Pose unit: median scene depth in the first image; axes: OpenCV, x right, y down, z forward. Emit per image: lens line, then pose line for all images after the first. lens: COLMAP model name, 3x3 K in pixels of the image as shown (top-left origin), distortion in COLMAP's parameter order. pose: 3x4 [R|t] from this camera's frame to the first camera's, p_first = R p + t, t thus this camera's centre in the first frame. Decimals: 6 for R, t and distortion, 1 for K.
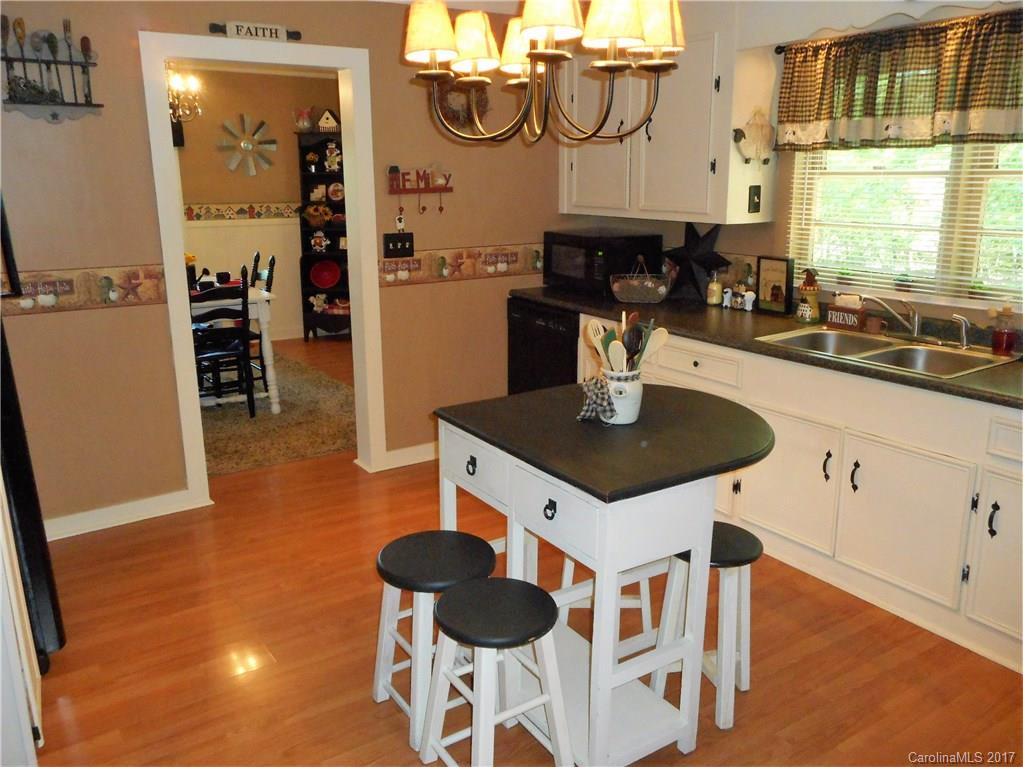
lens RADIAL K [[834.0, 0, 512.5], [0, 834.0, 392.1], [0, 0, 1]] dist [-0.035719, 0.011569]
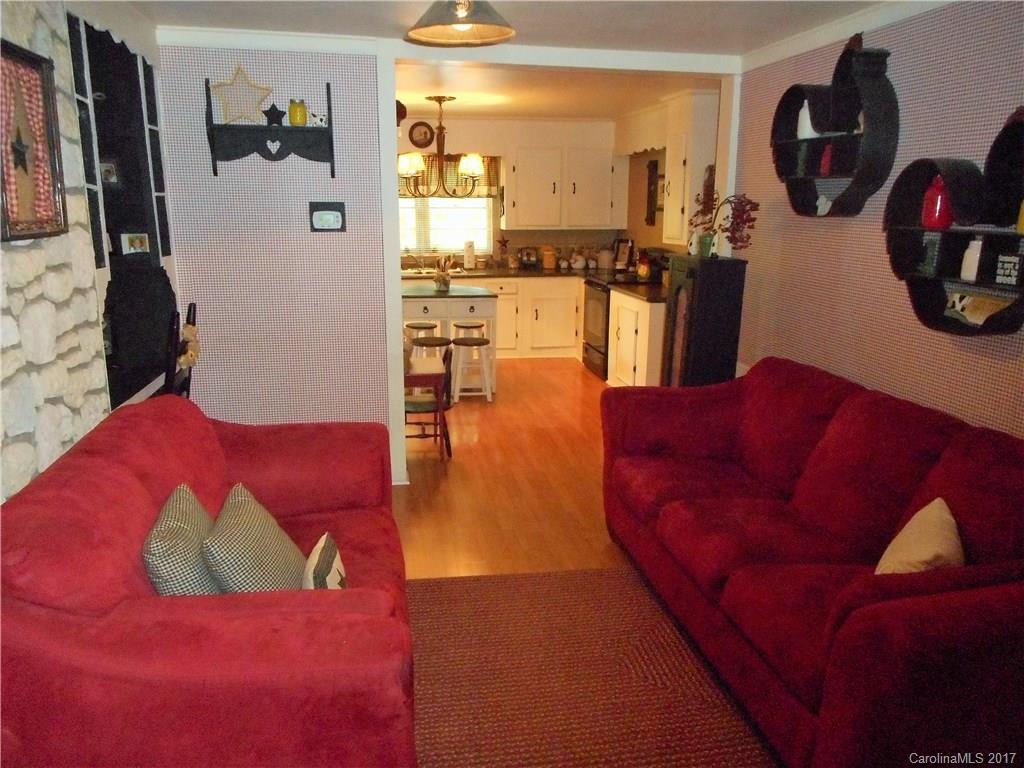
lens RADIAL K [[774.6, 0, 511.1], [0, 774.6, 380.5], [0, 0, 1]] dist [0.005584, 0.010105]
pose [[0.396912, -0.197391, 0.896380, -1.350926], [0.221652, 0.968311, 0.115085, 0.045505], [-0.890692, 0.153006, 0.428086, -0.215529]]
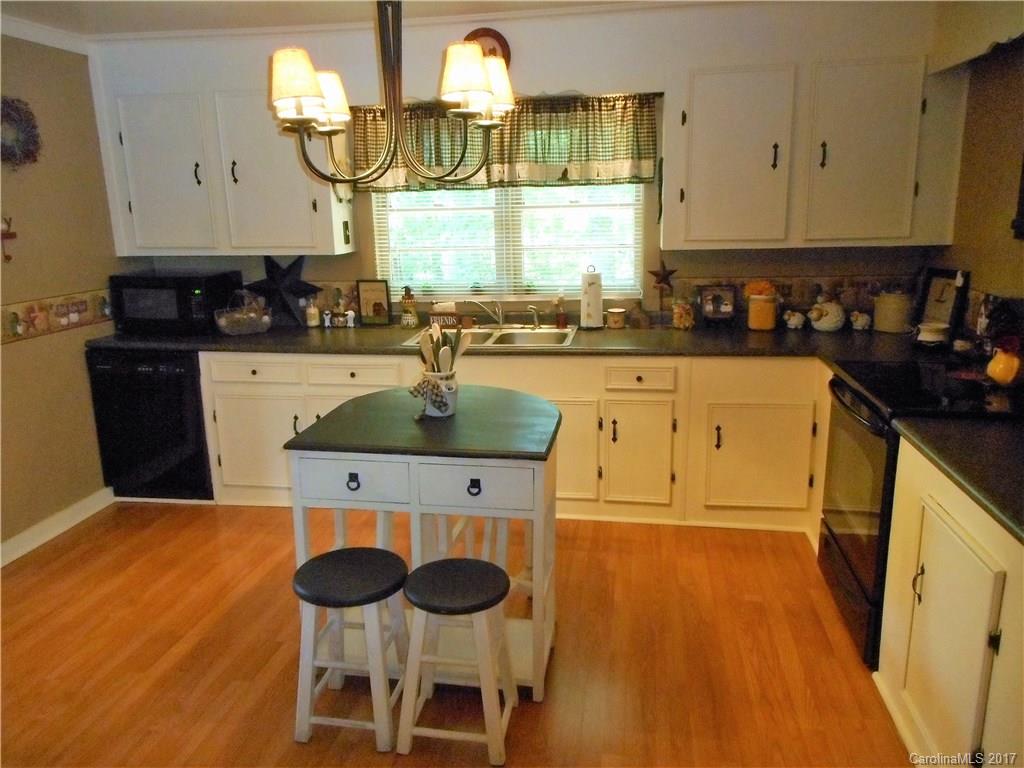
lens RADIAL K [[774.6, 0, 517.2], [0, 774.6, 390.7], [0, 0, 1]] dist [0.005584, 0.010105]
pose [[0.674064, -0.183491, 0.715520, -0.346041], [0.201441, 0.977604, 0.060931, -0.027401], [-0.710675, 0.103064, 0.695930, 0.070611]]
